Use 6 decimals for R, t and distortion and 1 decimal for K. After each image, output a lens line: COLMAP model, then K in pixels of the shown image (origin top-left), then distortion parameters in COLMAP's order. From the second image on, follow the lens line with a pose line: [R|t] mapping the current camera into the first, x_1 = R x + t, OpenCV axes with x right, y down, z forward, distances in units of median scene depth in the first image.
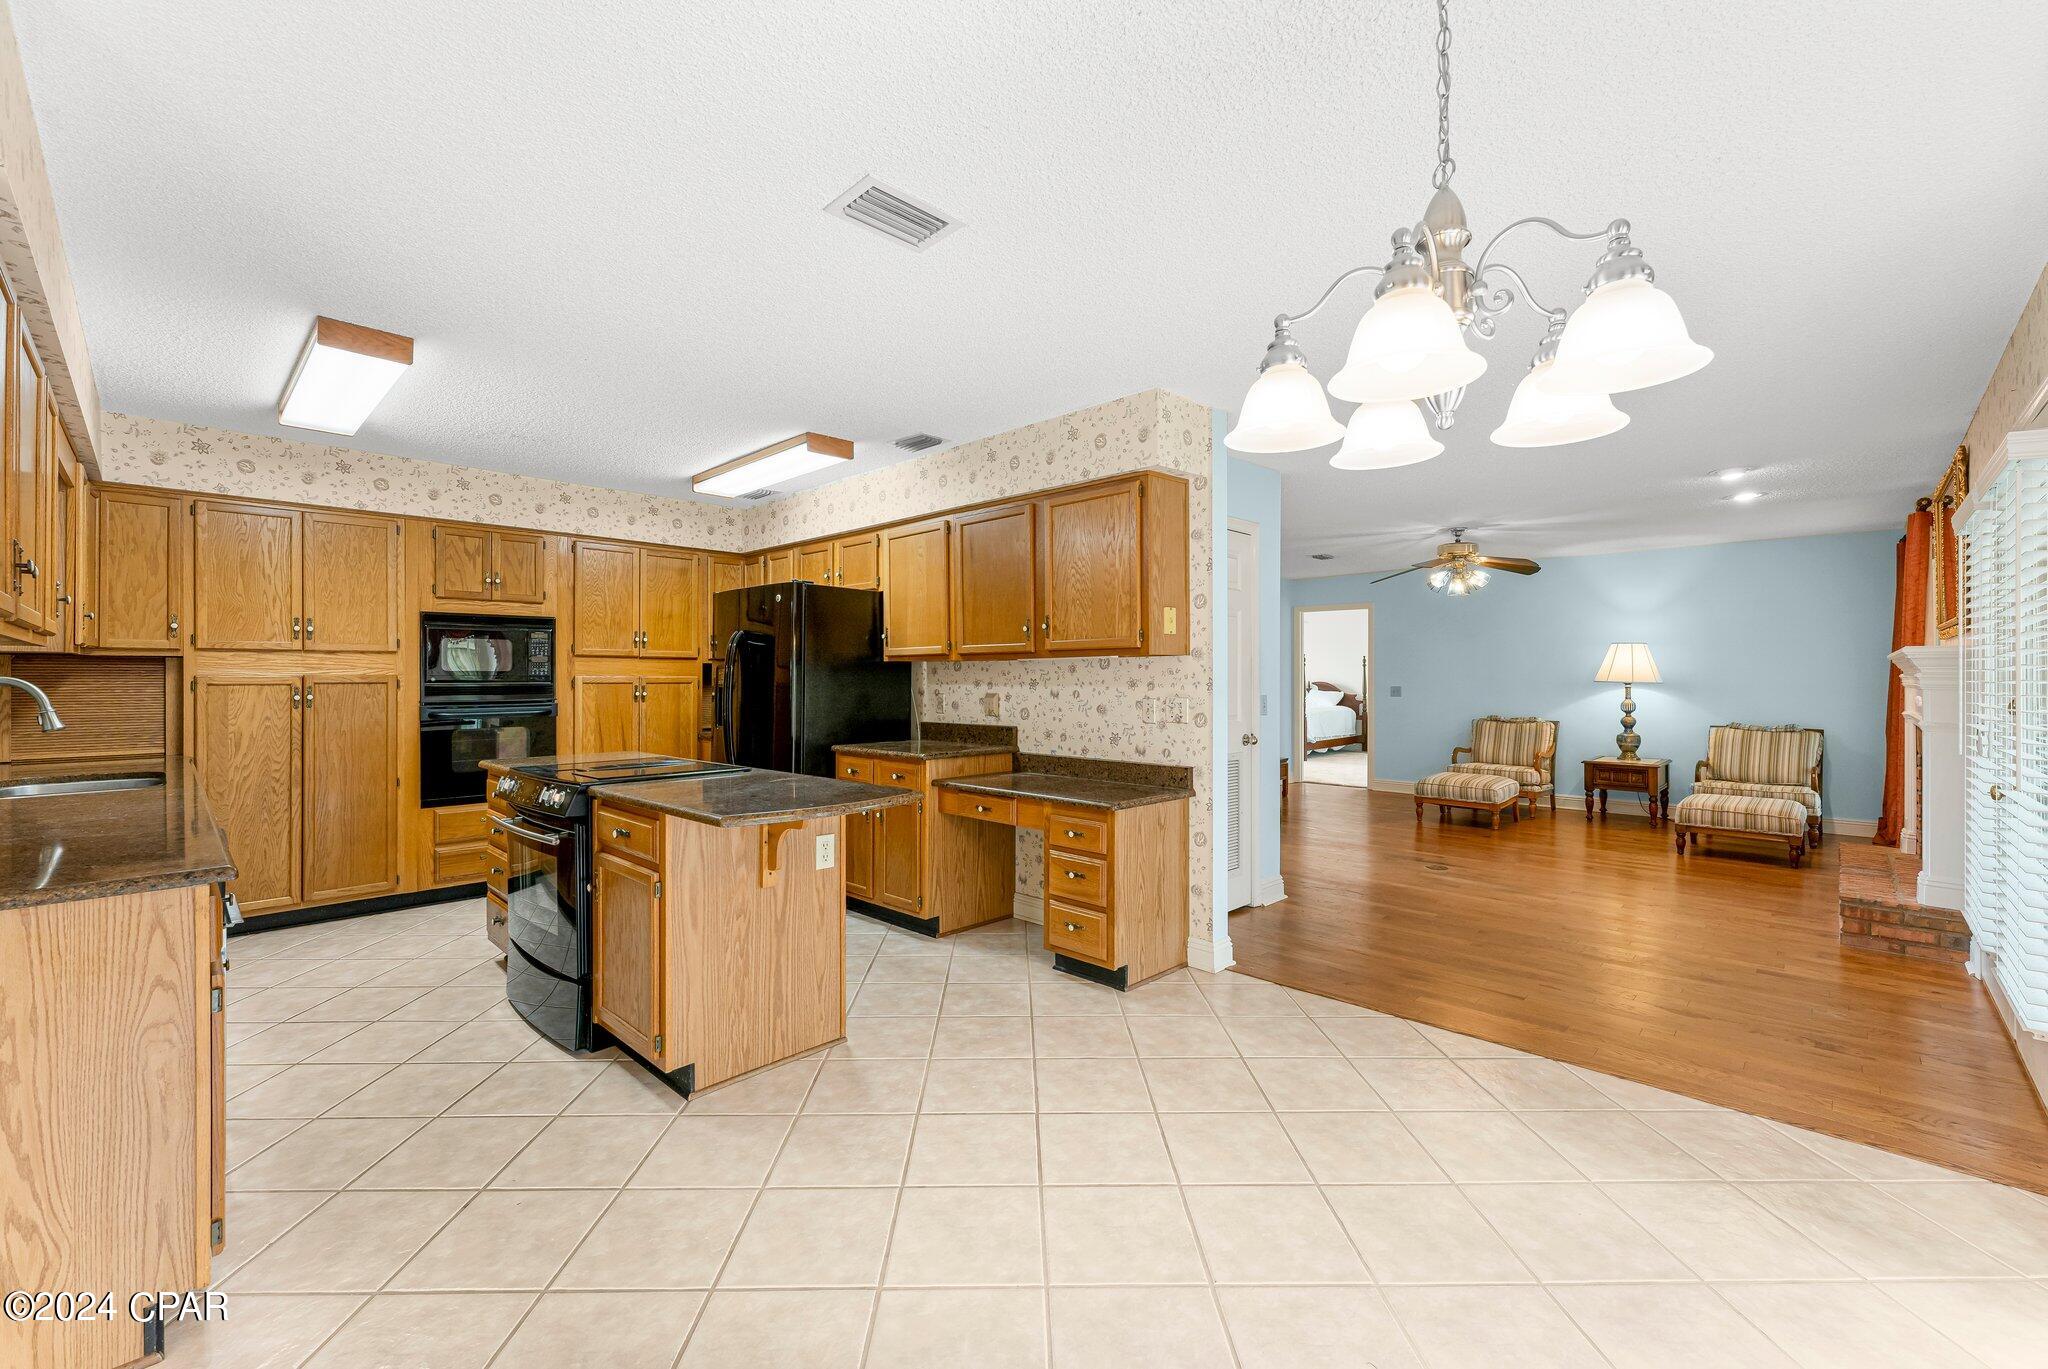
lens RADIAL K [[819.4, 0, 1027.3], [0, 819.4, 680.6], [0, 0, 1]] dist [0.000741, -0.000760]
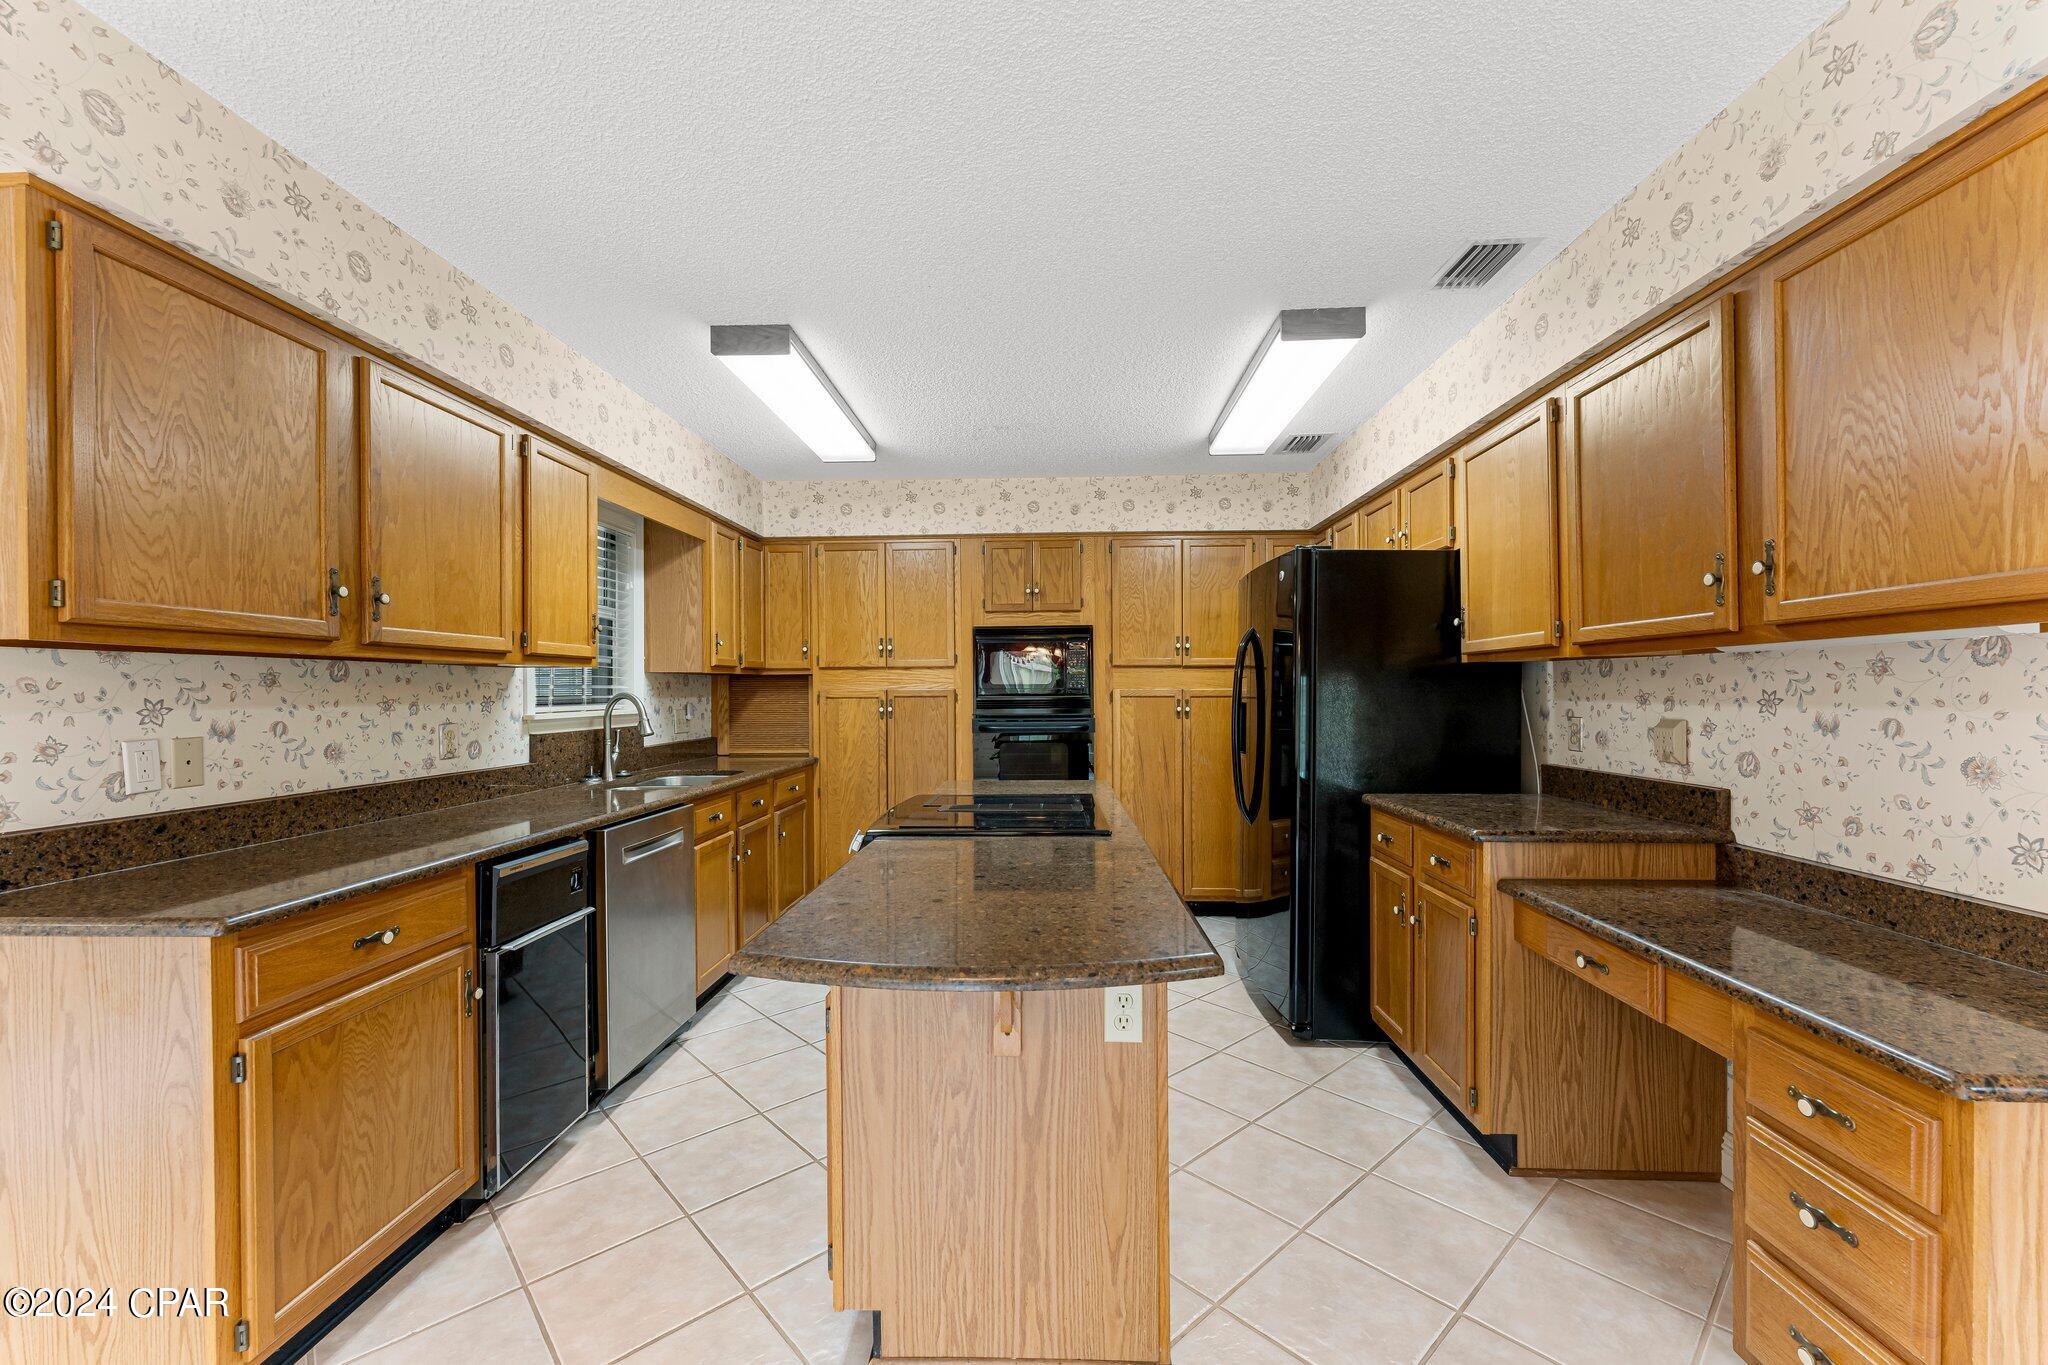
lens RADIAL K [[819.4, 0, 1032.5], [0, 819.4, 693.0], [0, 0, 1]] dist [0.000741, -0.000760]
pose [[0.664167, -0.000793, -0.747584, 0.078435], [0.002053, 0.999998, 0.000764, -0.002115], [0.747582, -0.002042, 0.664167, 0.387408]]
